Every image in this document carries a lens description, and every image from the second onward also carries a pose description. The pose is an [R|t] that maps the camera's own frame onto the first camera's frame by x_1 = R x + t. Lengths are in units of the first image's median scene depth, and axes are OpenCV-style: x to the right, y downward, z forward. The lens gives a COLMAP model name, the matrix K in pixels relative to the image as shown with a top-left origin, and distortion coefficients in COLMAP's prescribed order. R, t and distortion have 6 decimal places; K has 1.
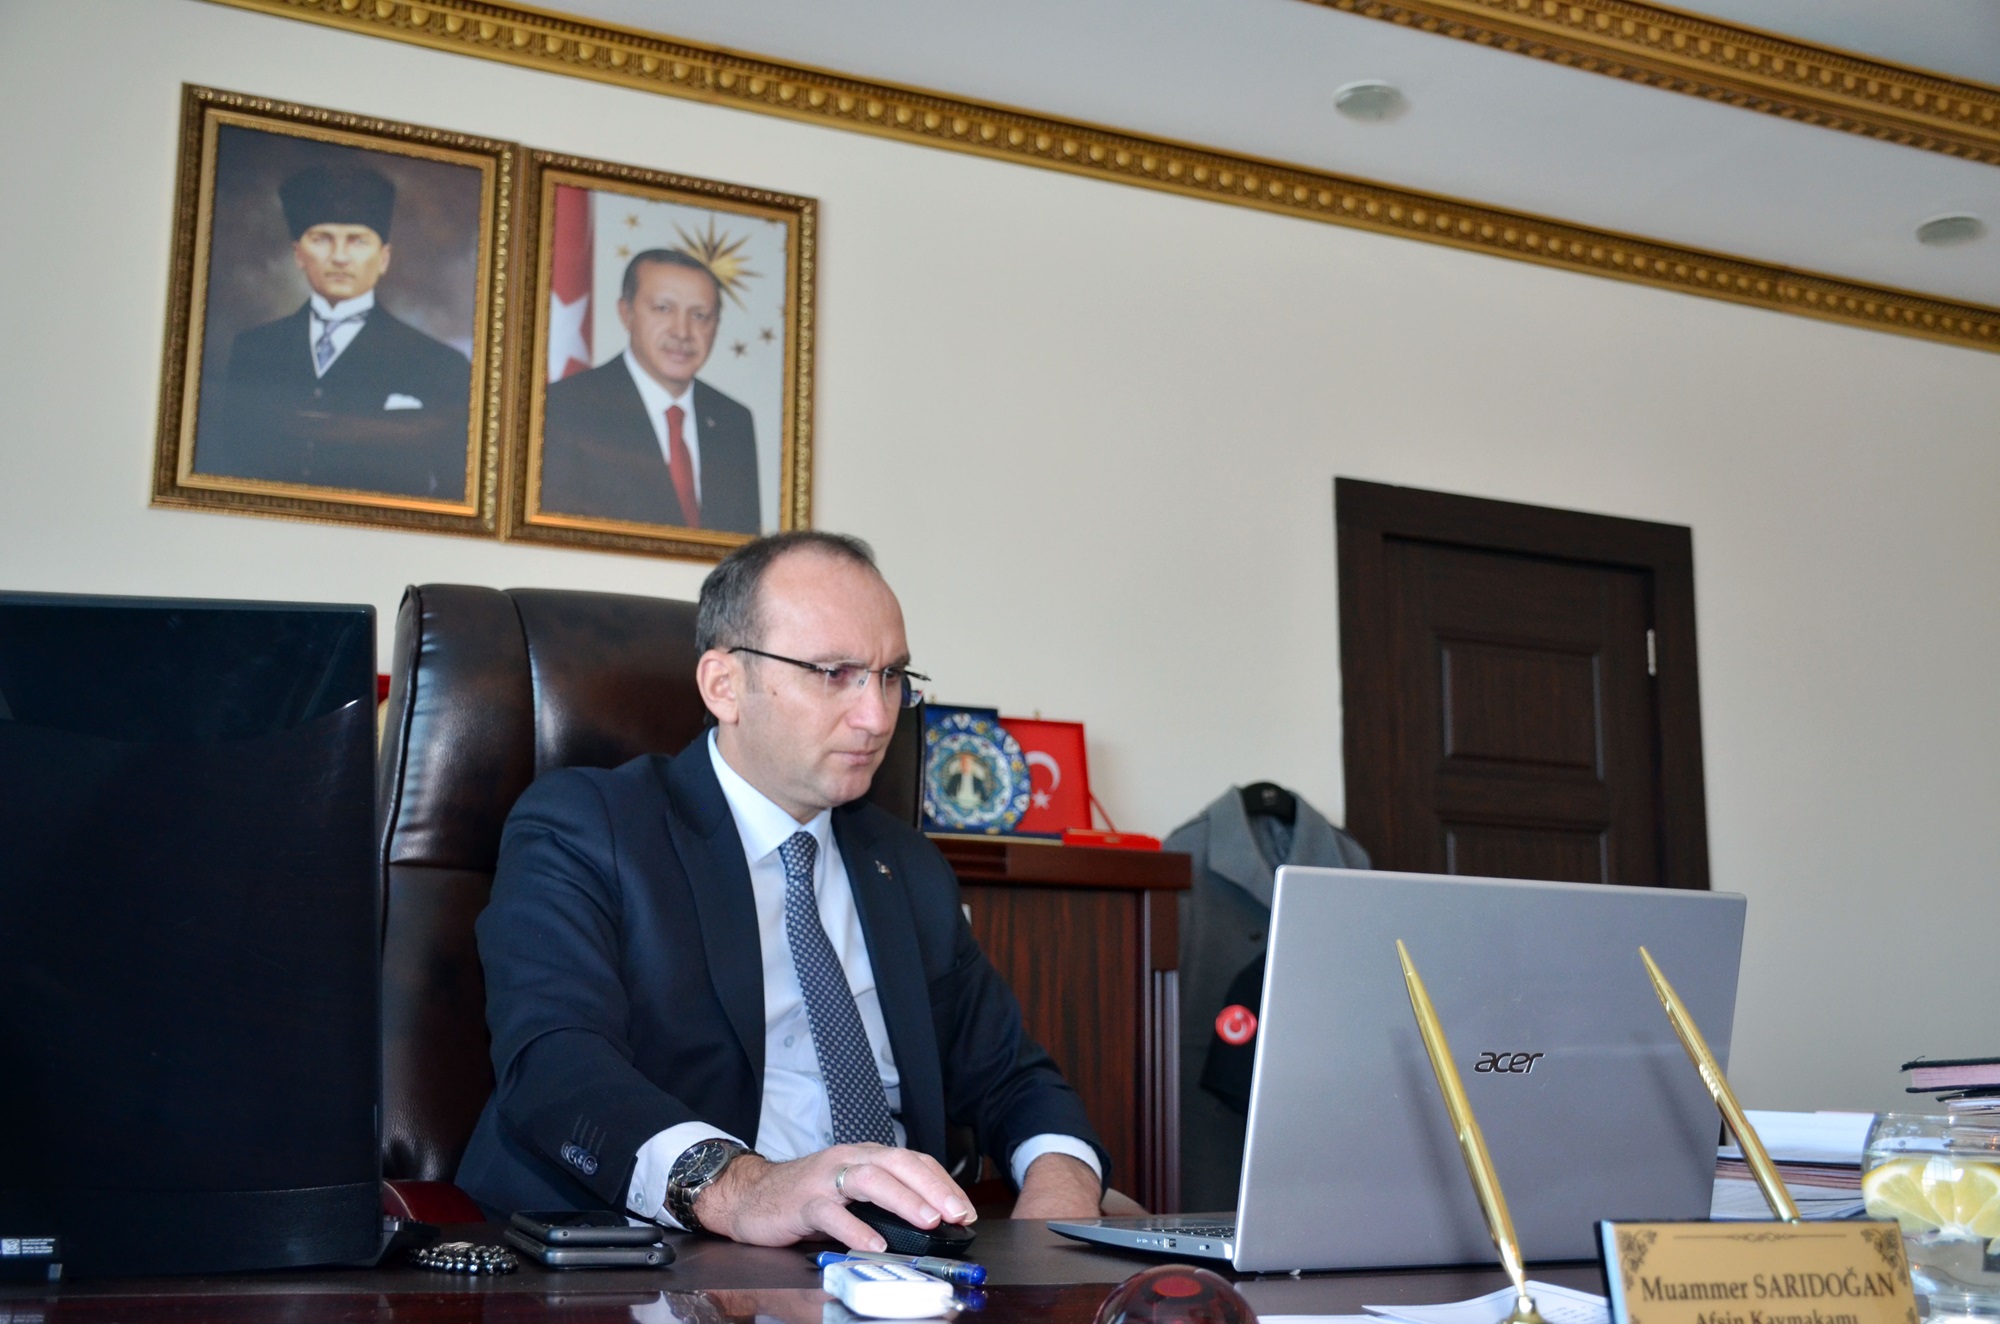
lens RADIAL K [[2135.8, 0, 1000.0], [0, 2135.8, 662.0], [0, 0, 1]] dist [0.001962, 0.002634]
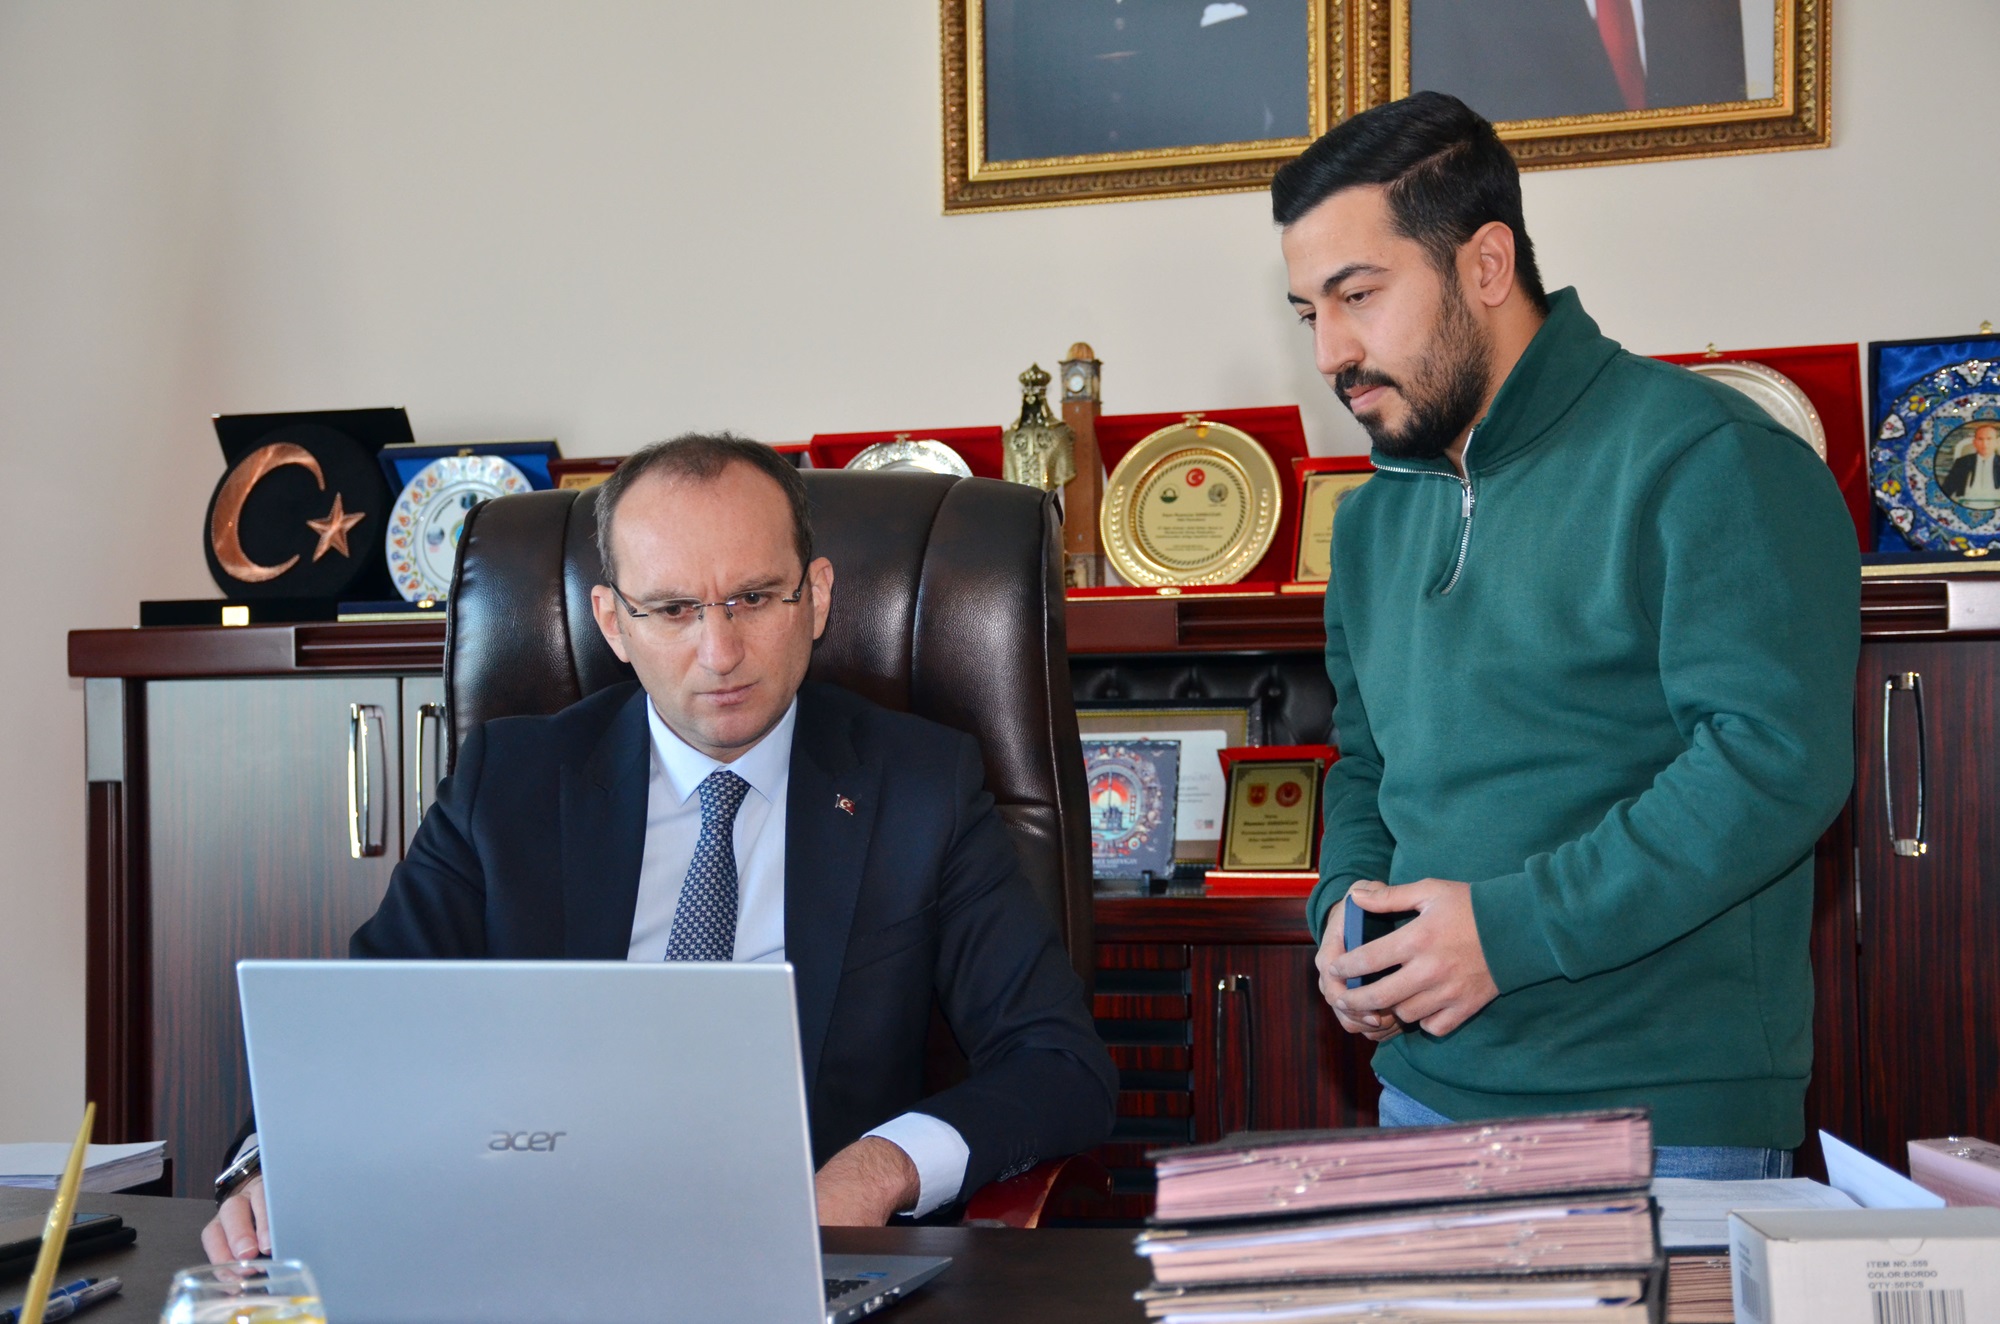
lens RADIAL K [[3742.3, 0, 1011.9], [0, 3742.3, 619.4], [0, 0, 1]] dist [0.335823, 0.279534]
pose [[0.708787, -0.032668, -0.704666, 0.589420], [0.158542, 0.980749, 0.114001, -0.076764], [0.687376, -0.192522, 0.700321, -0.009718]]
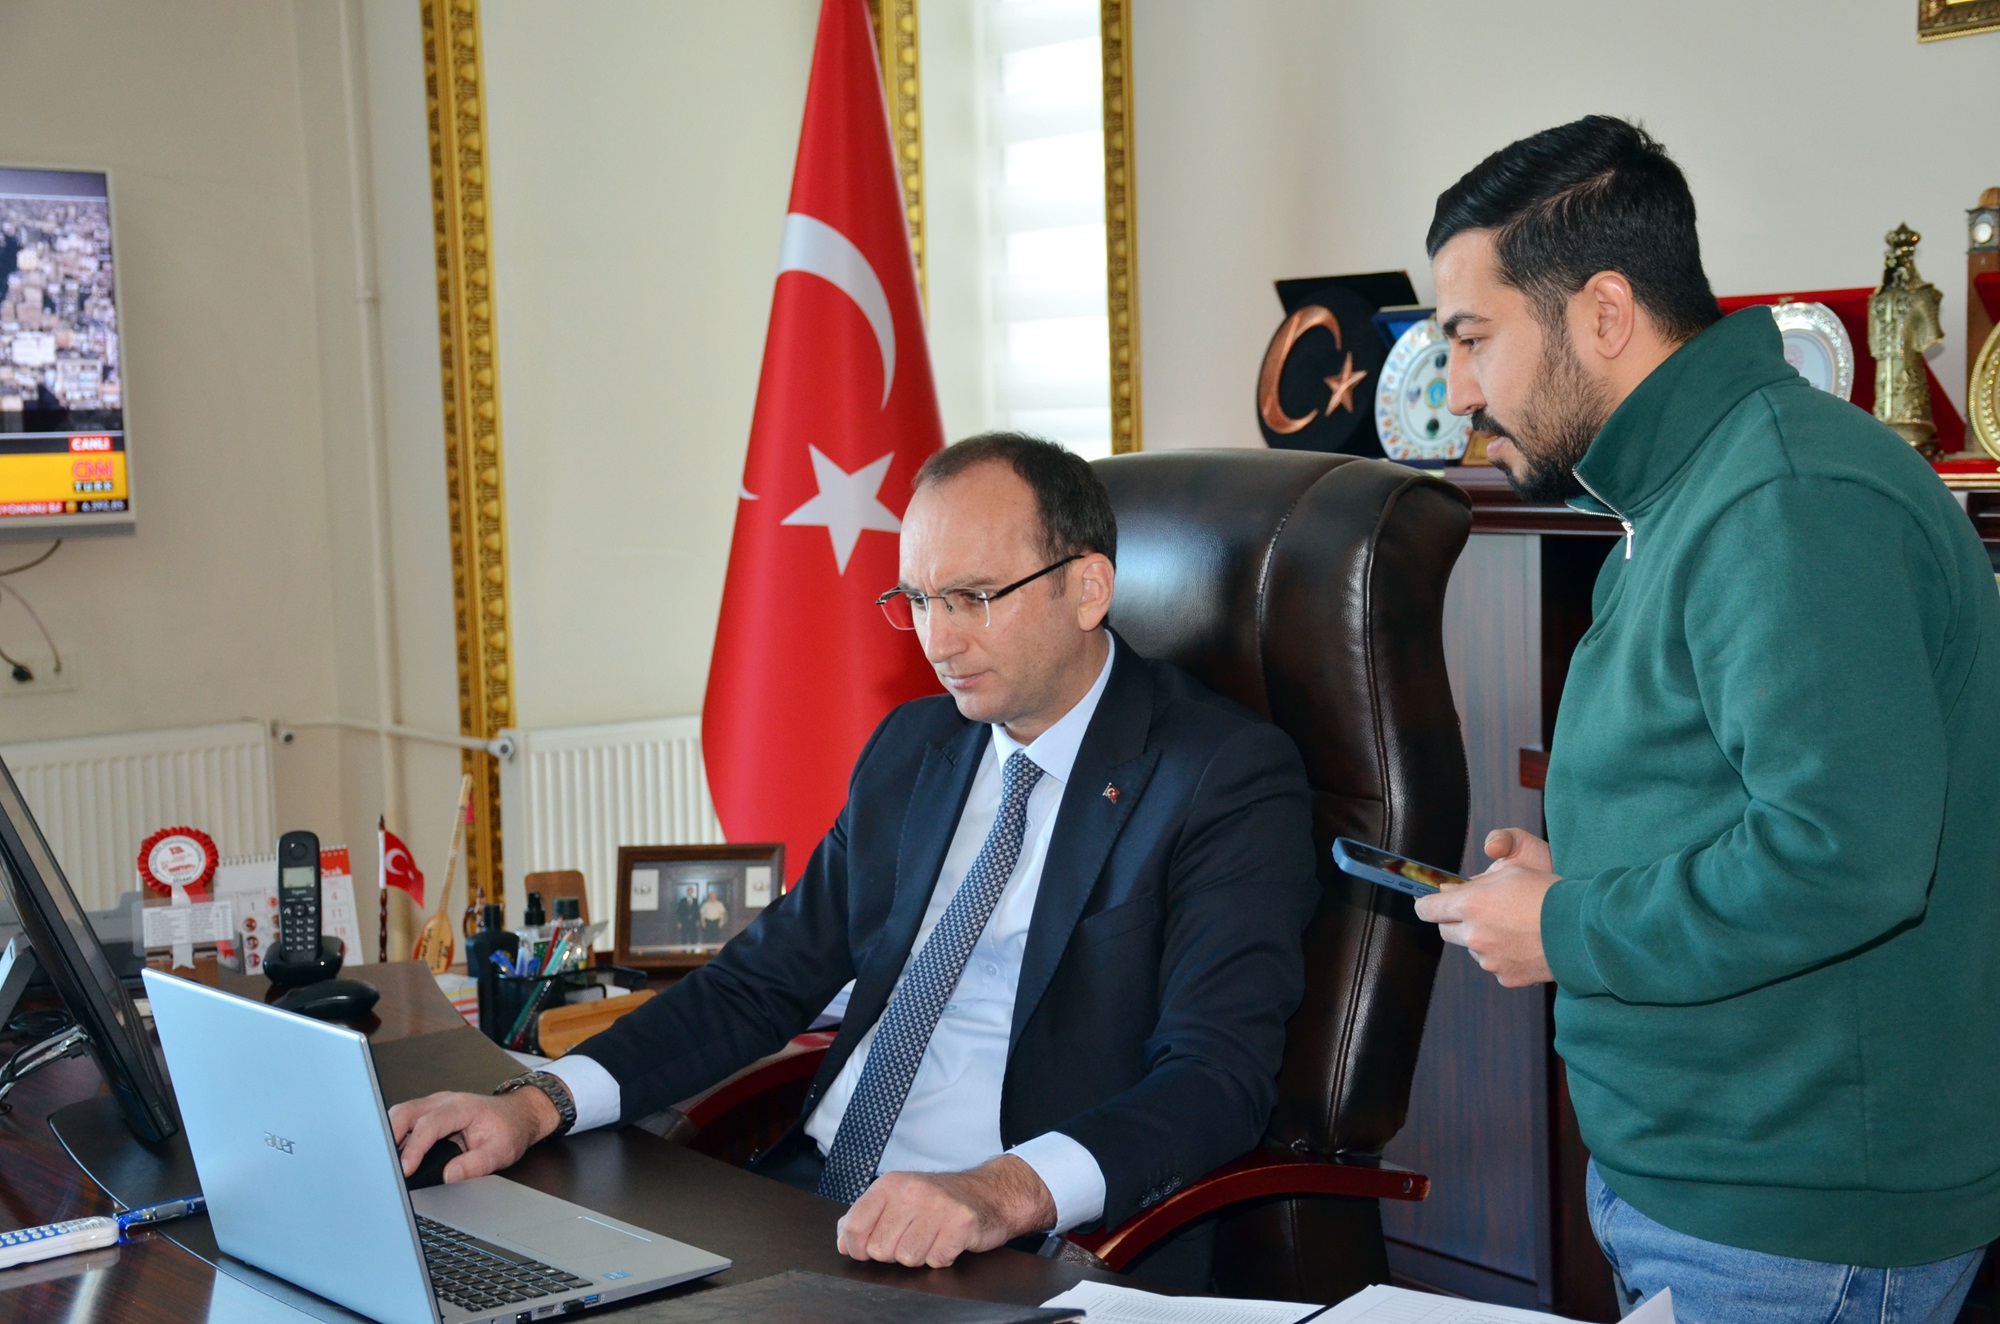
lens RADIAL K [[3290.1, 0, 955.0], [0, 3290.1, 599.1], [0, 0, 1]] dist [0.579072, -1.257626]
pose [[0.190914, 0.057263, -0.979935, 0.729760], [0.224304, 0.969339, 0.100343, -0.077347], [0.955636, -0.238960, 0.172216, 0.383928]]
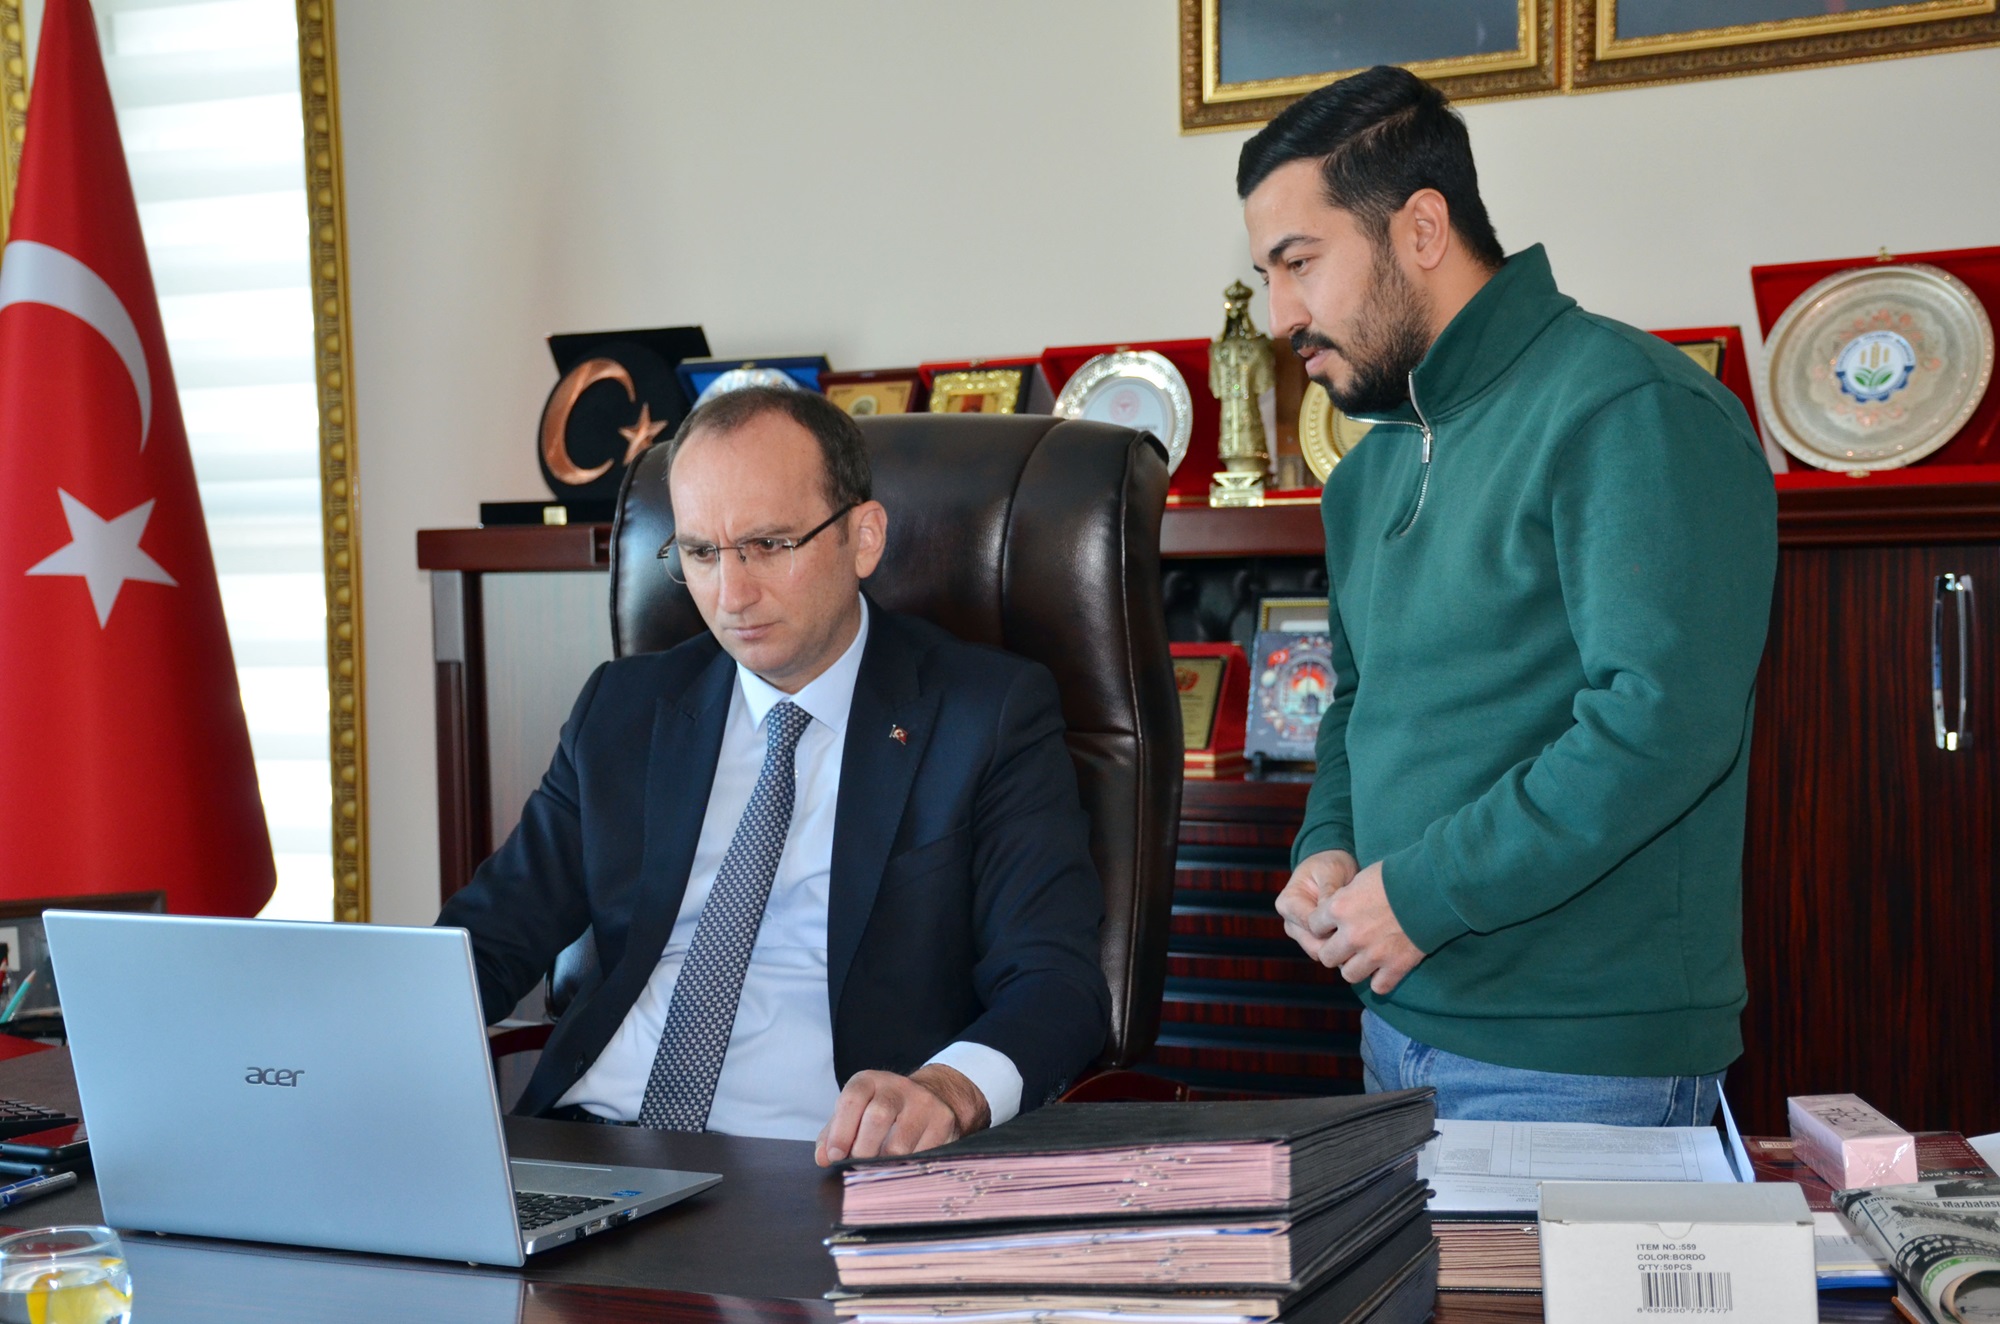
lens RADIAL K [[3305.8, 0, 1000.0], [0, 3305.8, 662.0], [0, 0, 1]] dist [0.242129, 0.237092]
pose [[0.583505, 0.013907, -0.811990, 0.630673], [0.186152, 0.970941, 0.150400, -0.078193], [0.790487, -0.238913, 0.563960, 0.119162]]
